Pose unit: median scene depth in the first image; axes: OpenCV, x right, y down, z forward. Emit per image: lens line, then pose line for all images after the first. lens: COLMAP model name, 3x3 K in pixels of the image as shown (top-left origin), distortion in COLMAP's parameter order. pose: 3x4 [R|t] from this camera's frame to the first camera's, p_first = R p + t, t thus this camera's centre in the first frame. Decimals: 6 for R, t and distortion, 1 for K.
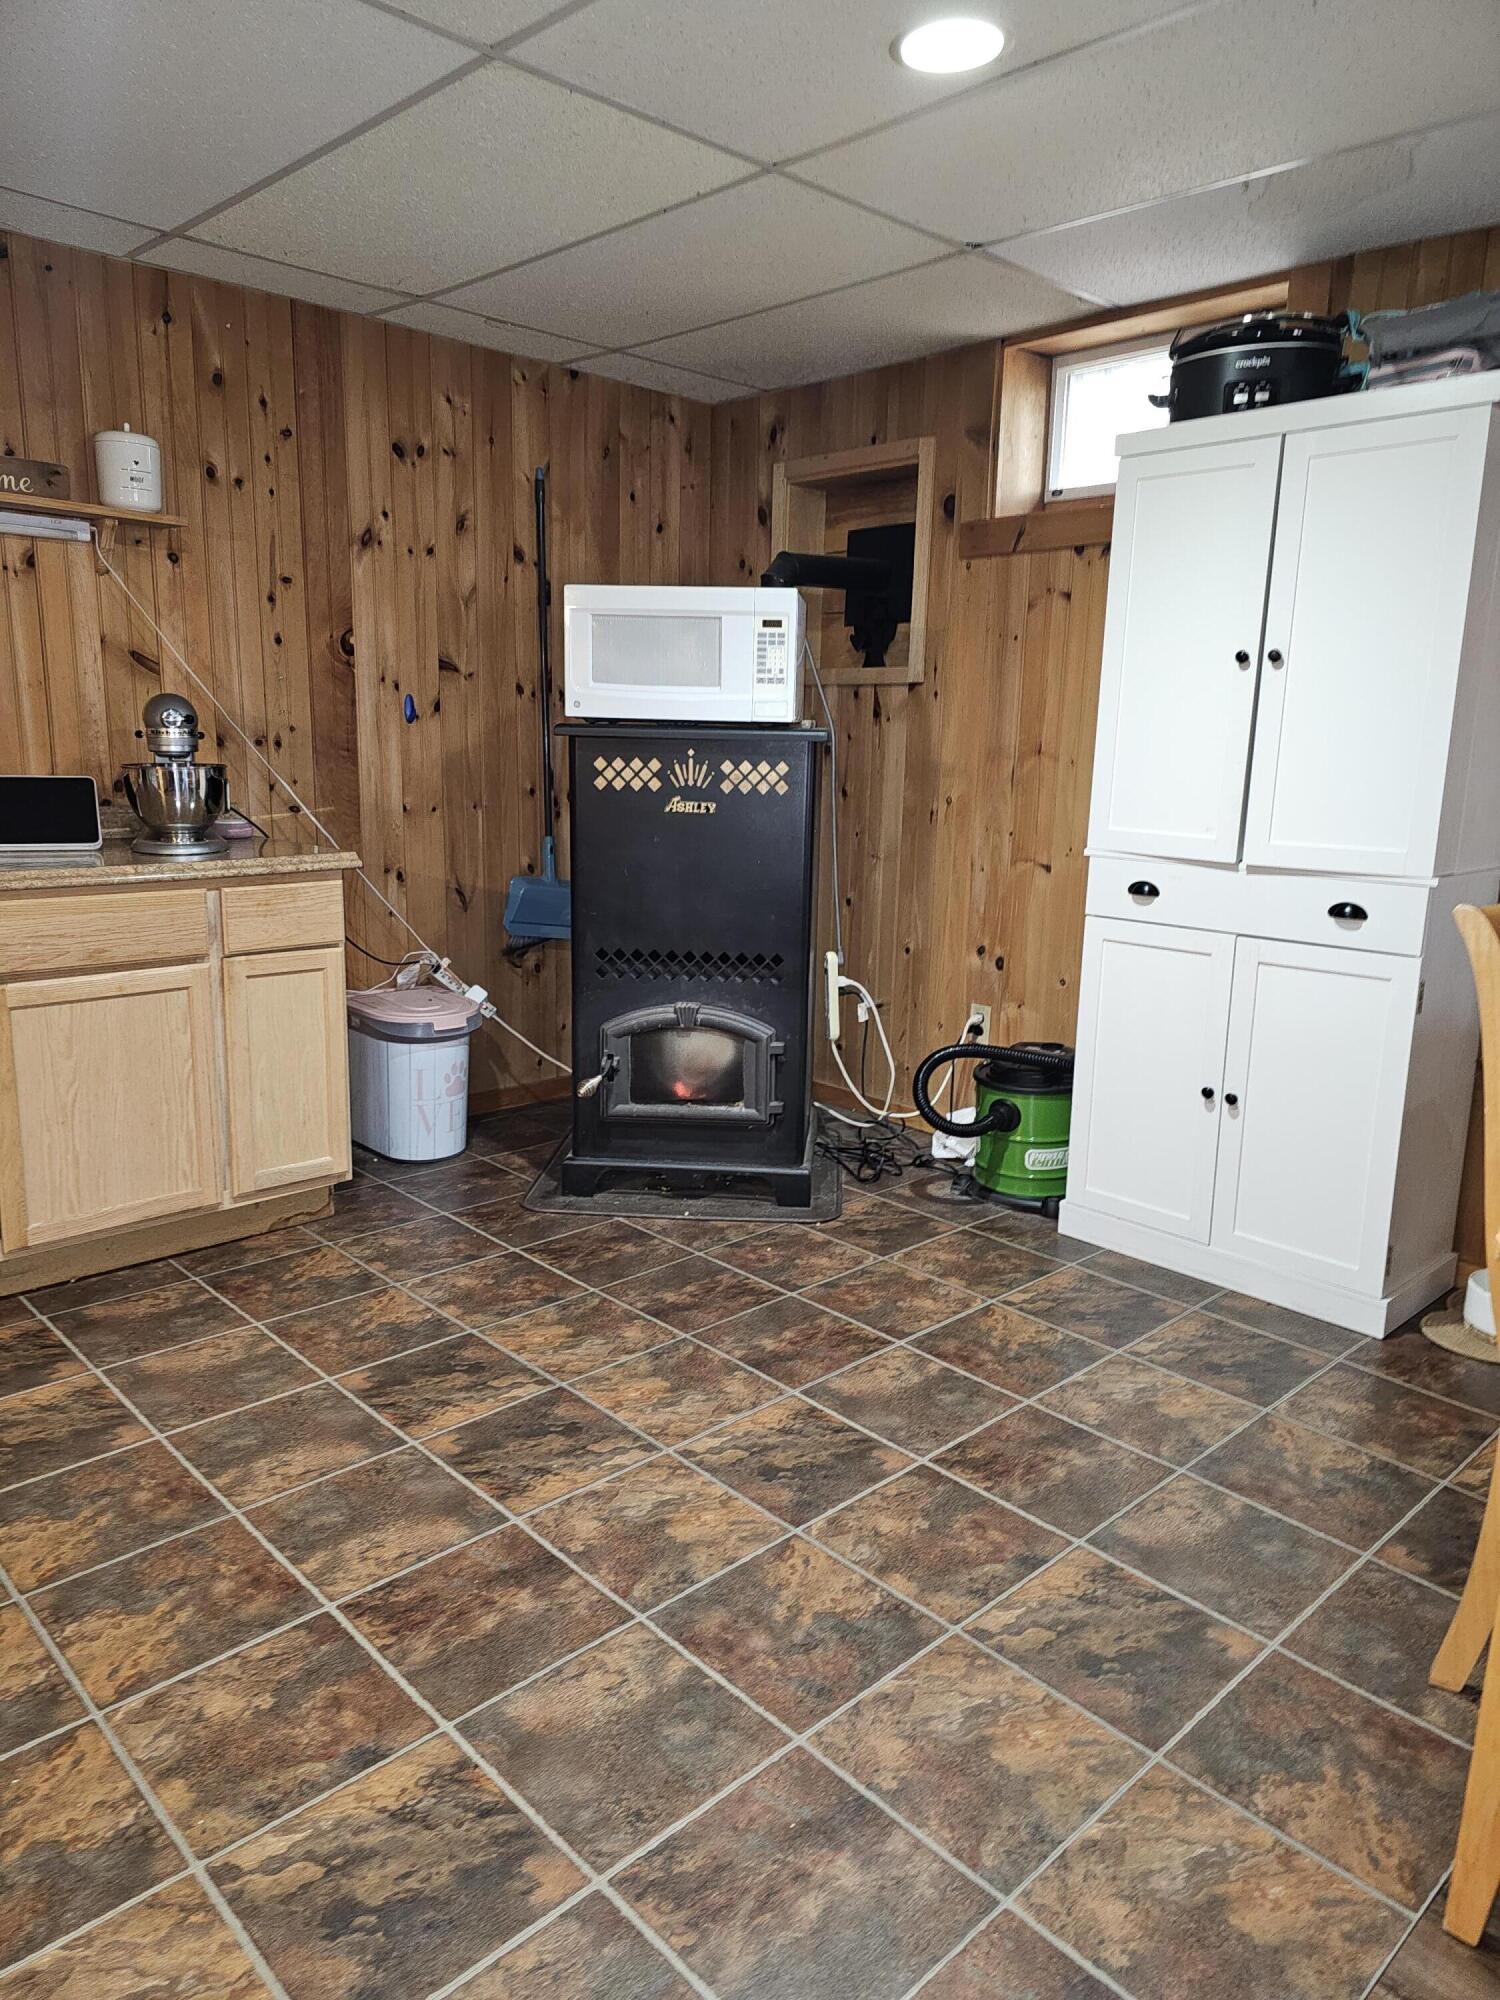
lens RADIAL K [[1346.4, 0, 760.6], [0, 1346.4, 1004.3], [0, 0, 1]] dist [0.034902, -0.024657]
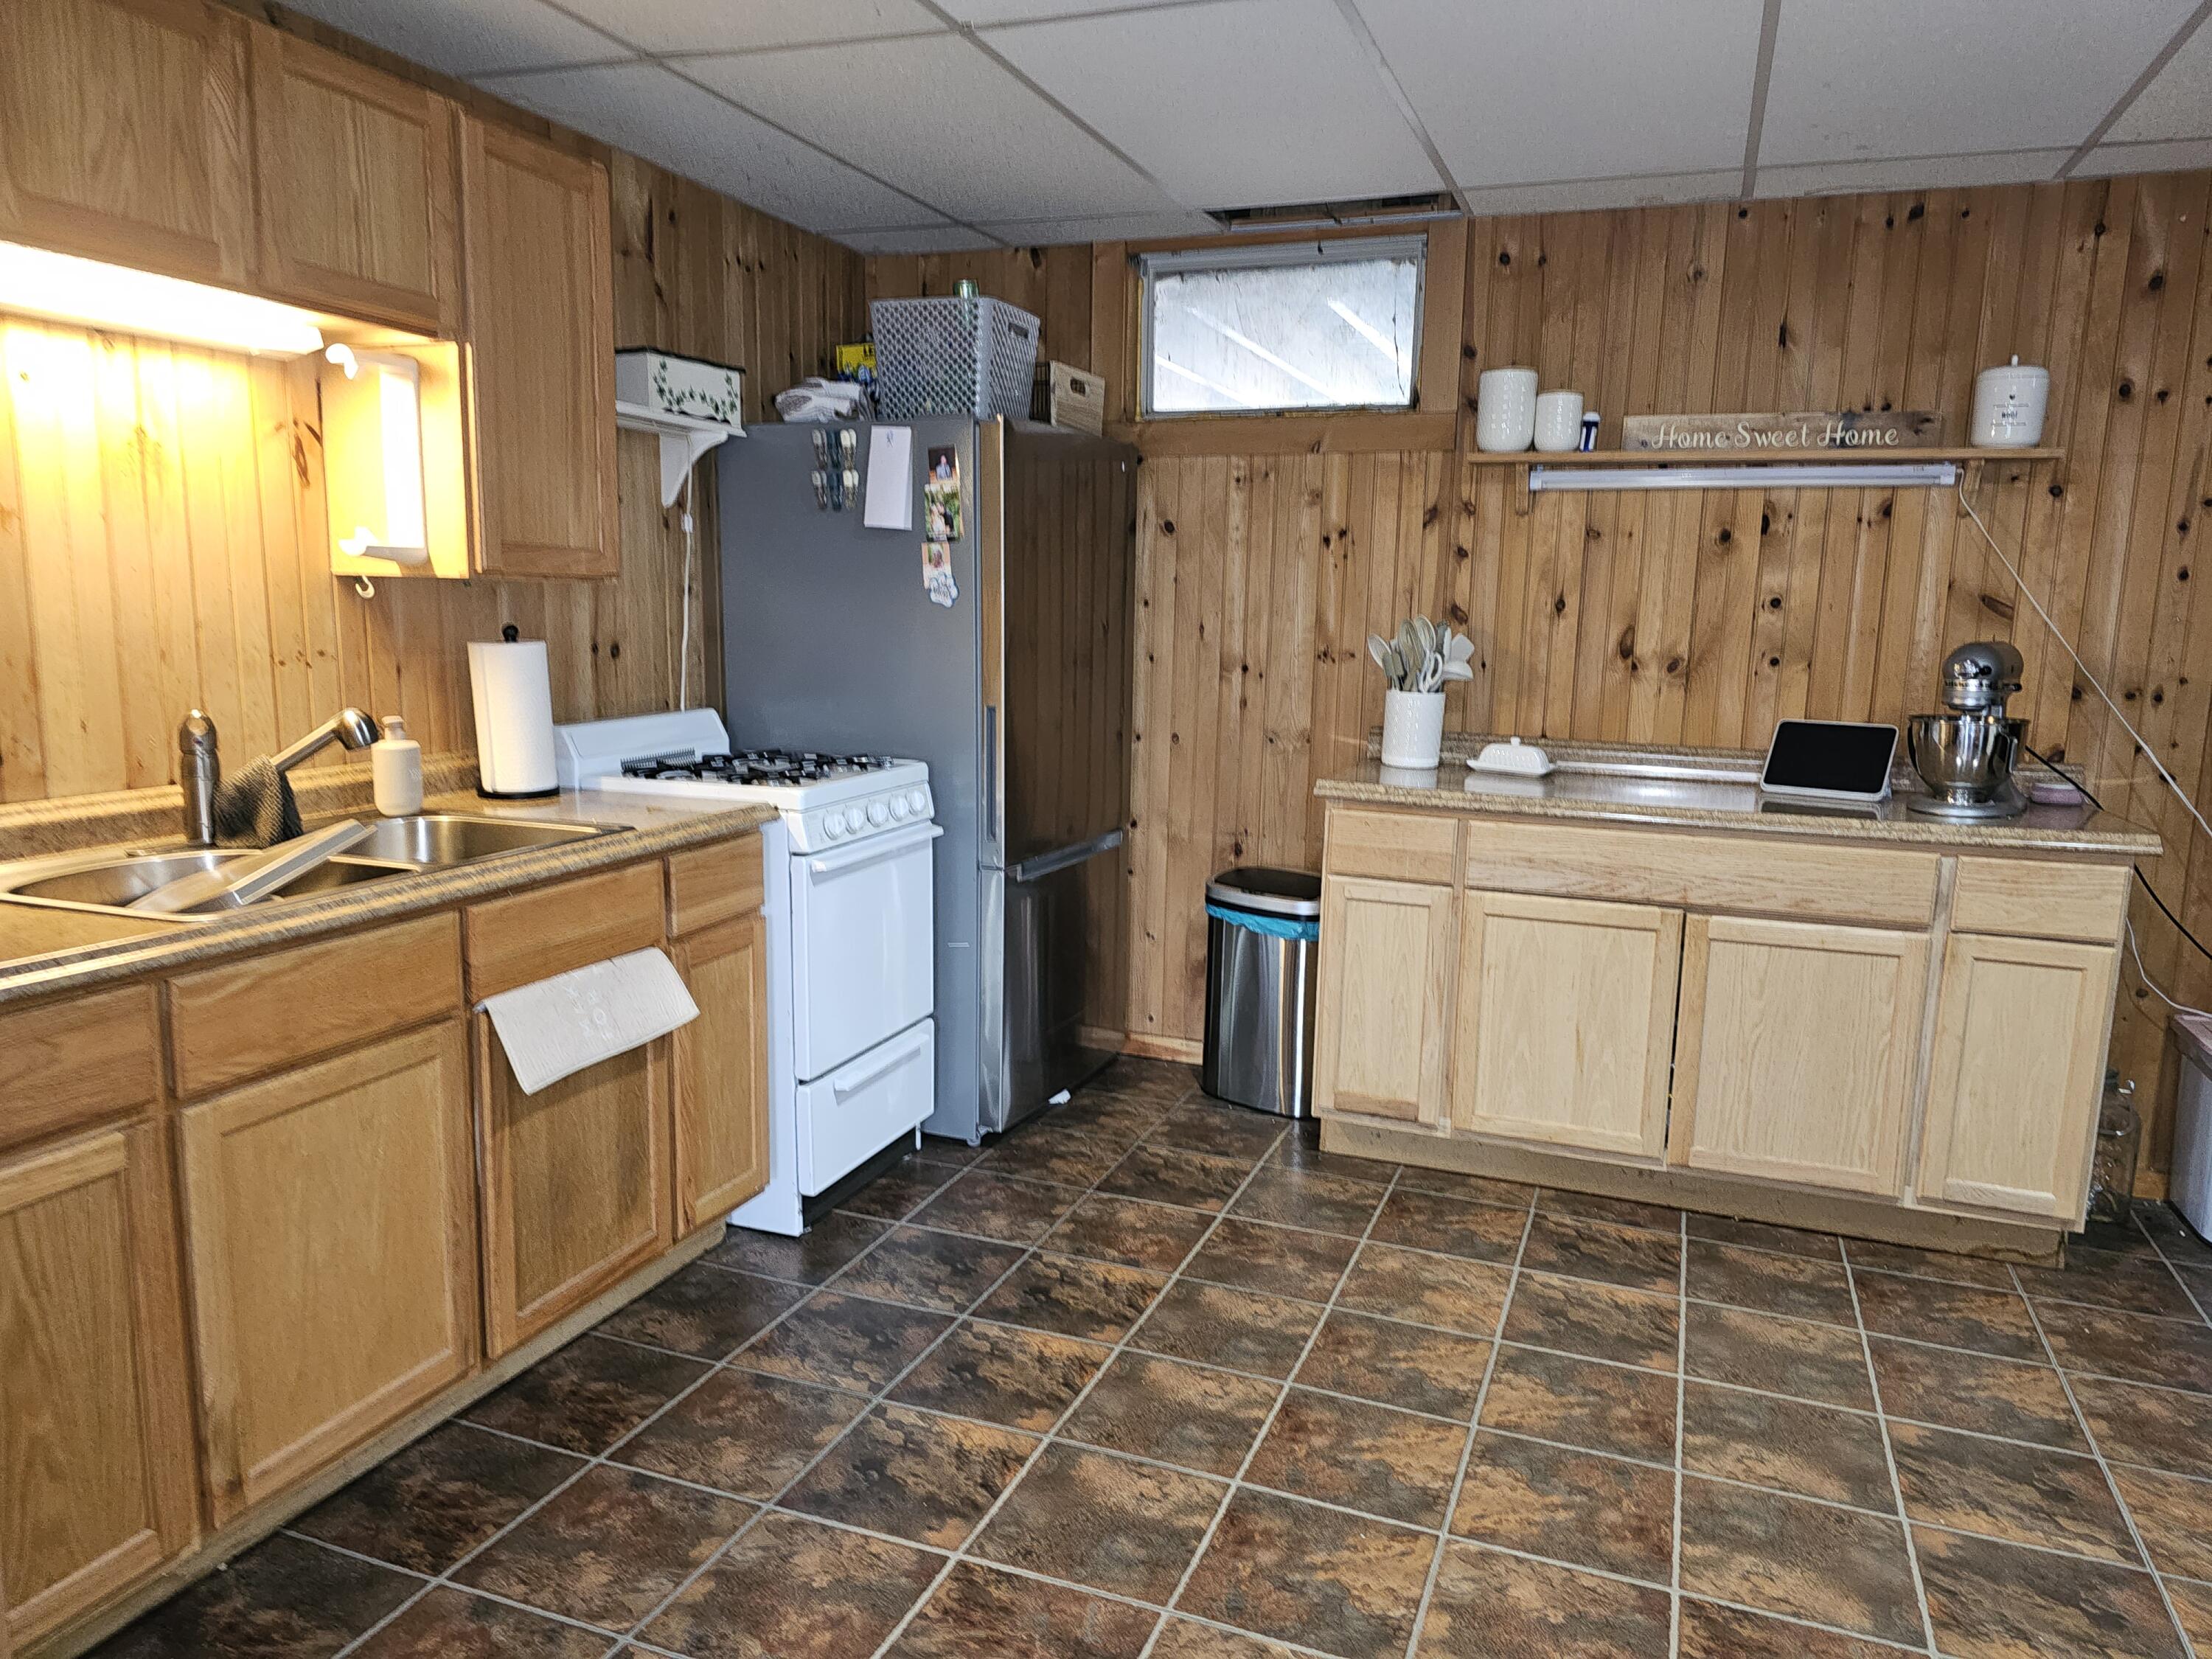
lens RADIAL K [[1489.1, 0, 1115.6], [0, 1489.1, 832.7], [0, 0, 1]] dist [0.034902, -0.024657]
pose [[0.419839, 0.122772, -0.899256, 0.260505], [-0.196990, 0.979516, 0.041760, -0.031766], [0.885963, 0.159612, 0.435424, 0.062190]]
